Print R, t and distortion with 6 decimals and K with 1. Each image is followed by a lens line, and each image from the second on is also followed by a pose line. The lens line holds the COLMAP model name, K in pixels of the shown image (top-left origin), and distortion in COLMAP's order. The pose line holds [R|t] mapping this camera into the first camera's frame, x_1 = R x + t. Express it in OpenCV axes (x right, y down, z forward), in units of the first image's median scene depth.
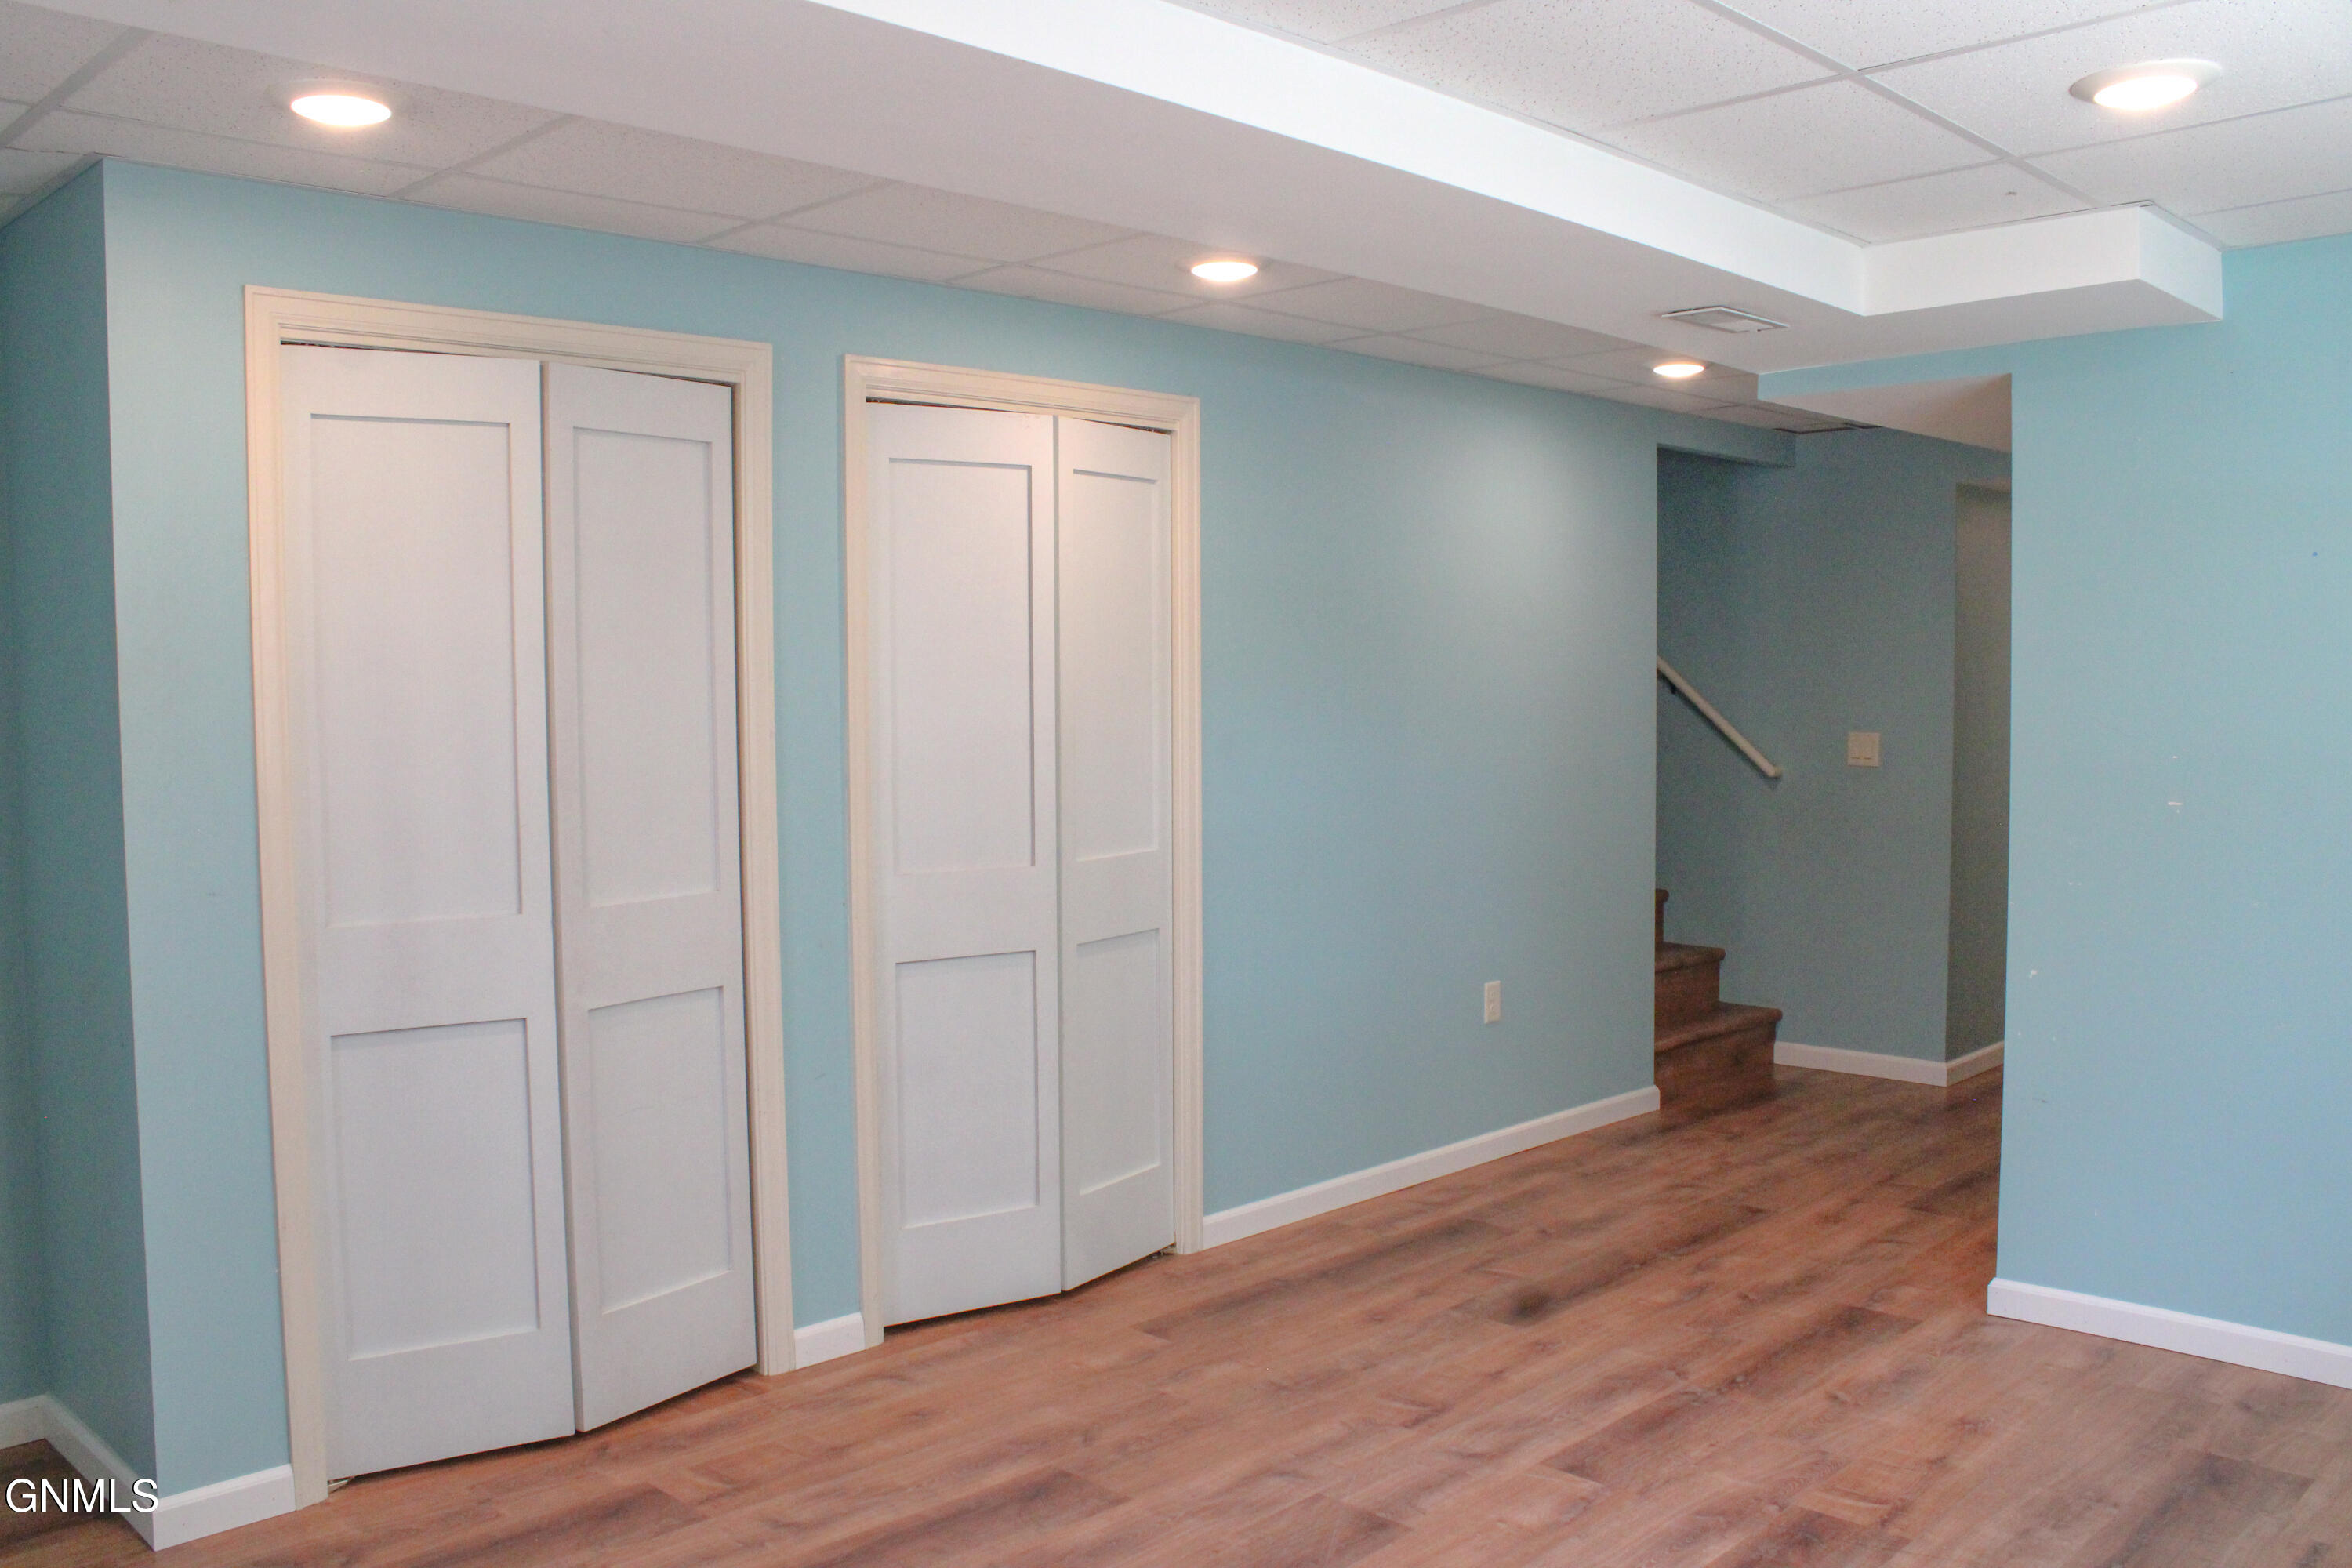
lens RADIAL K [[1957.4, 0, 1178.6], [0, 1957.4, 785.9], [0, 0, 1]] dist [-0.155948, 0.135984]
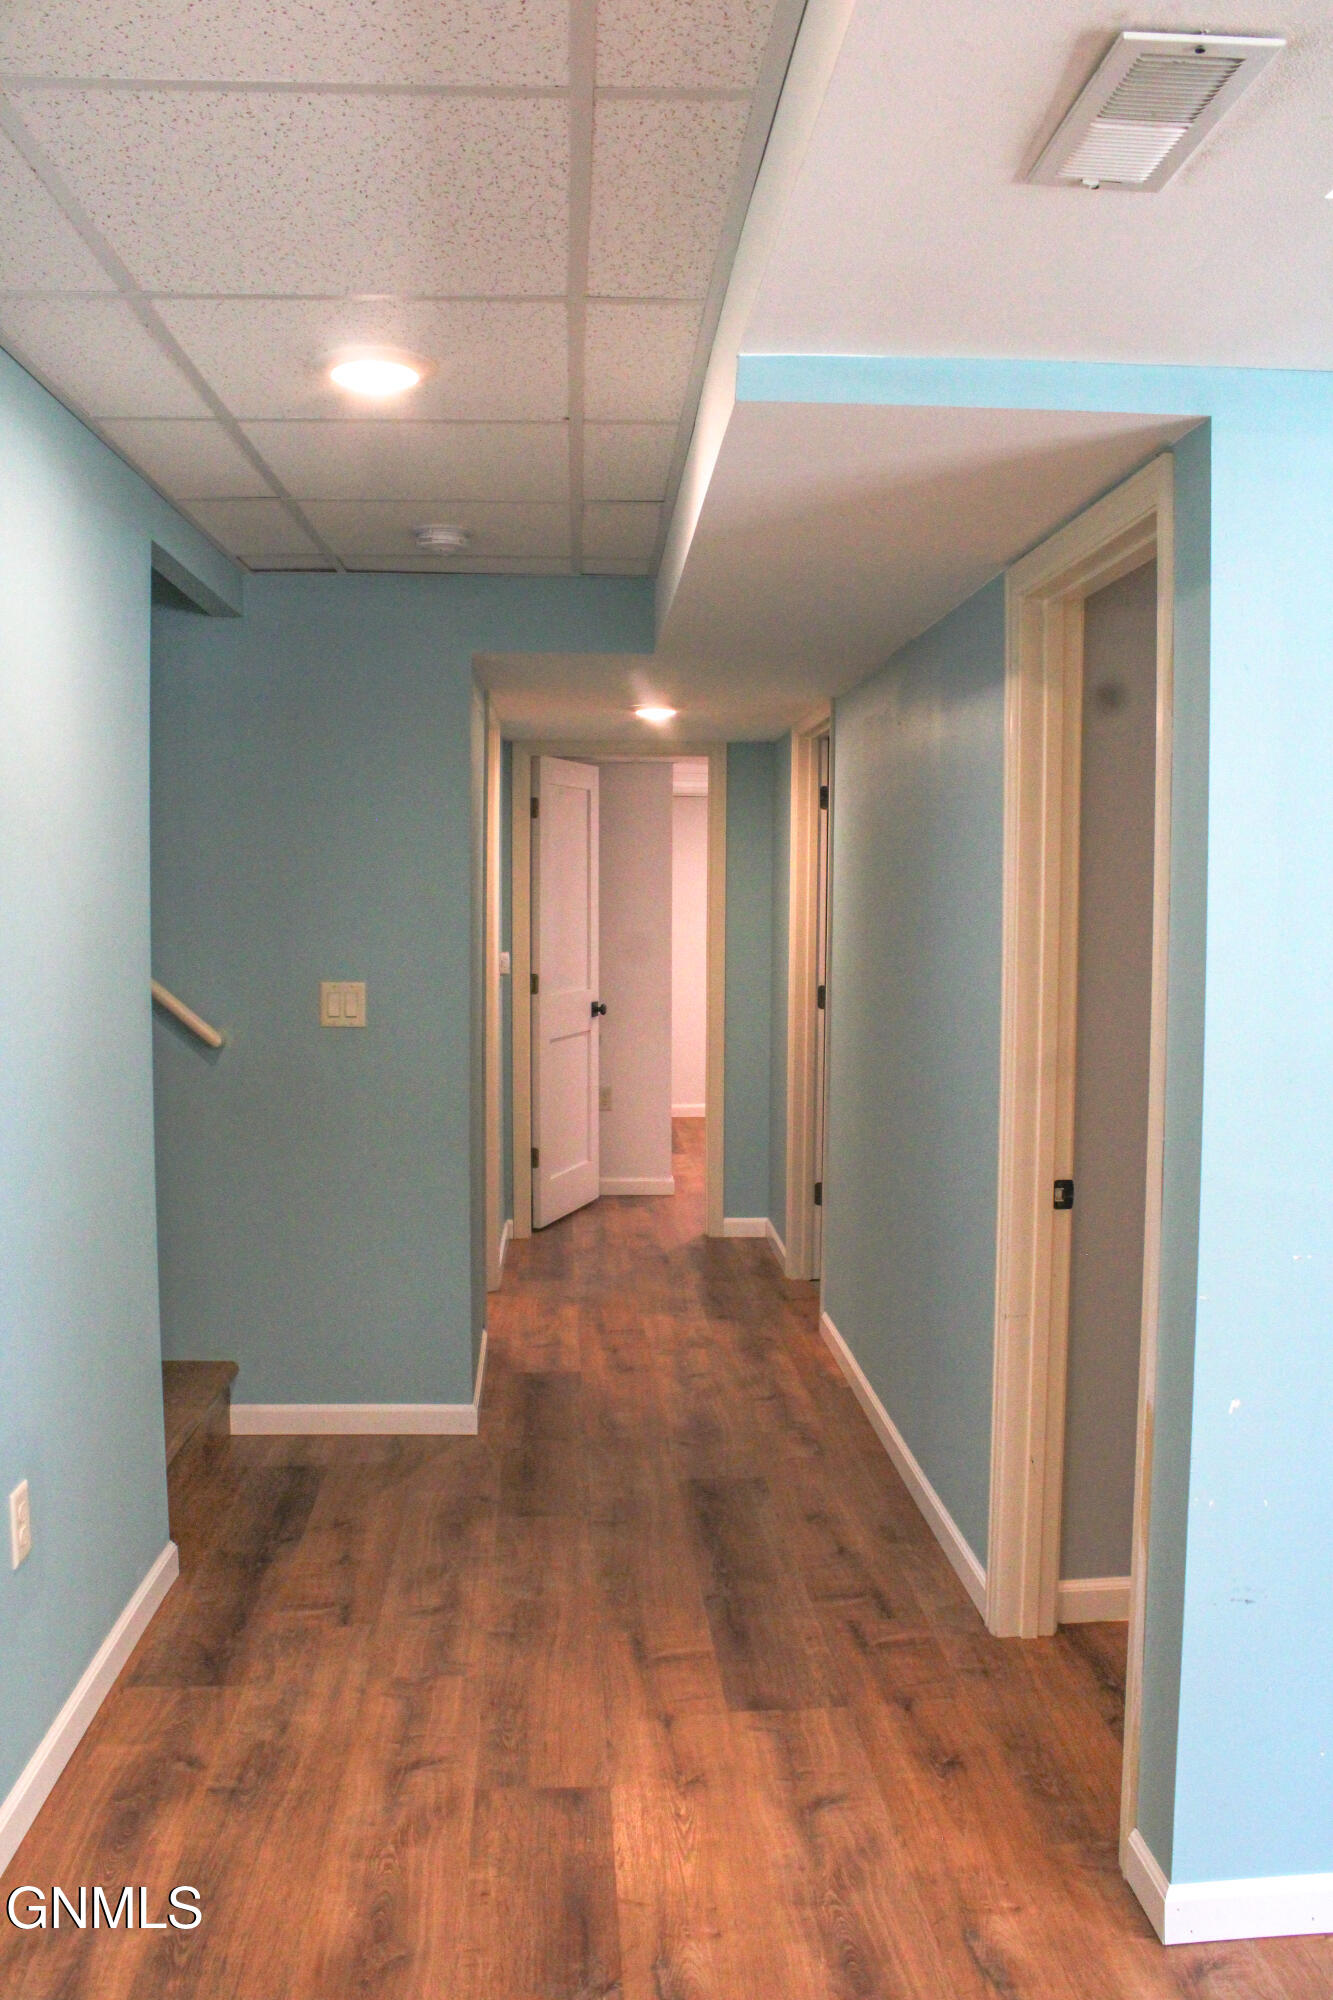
lens RADIAL K [[1664.5, 0, 659.2], [0, 1664.5, 1003.3], [0, 0, 1]] dist [-0.155948, 0.135984]
pose [[0.673629, -0.041658, 0.737895, -0.043176], [0.035209, 0.999085, 0.024262, -0.037458], [-0.738230, 0.009637, 0.674480, 0.578213]]
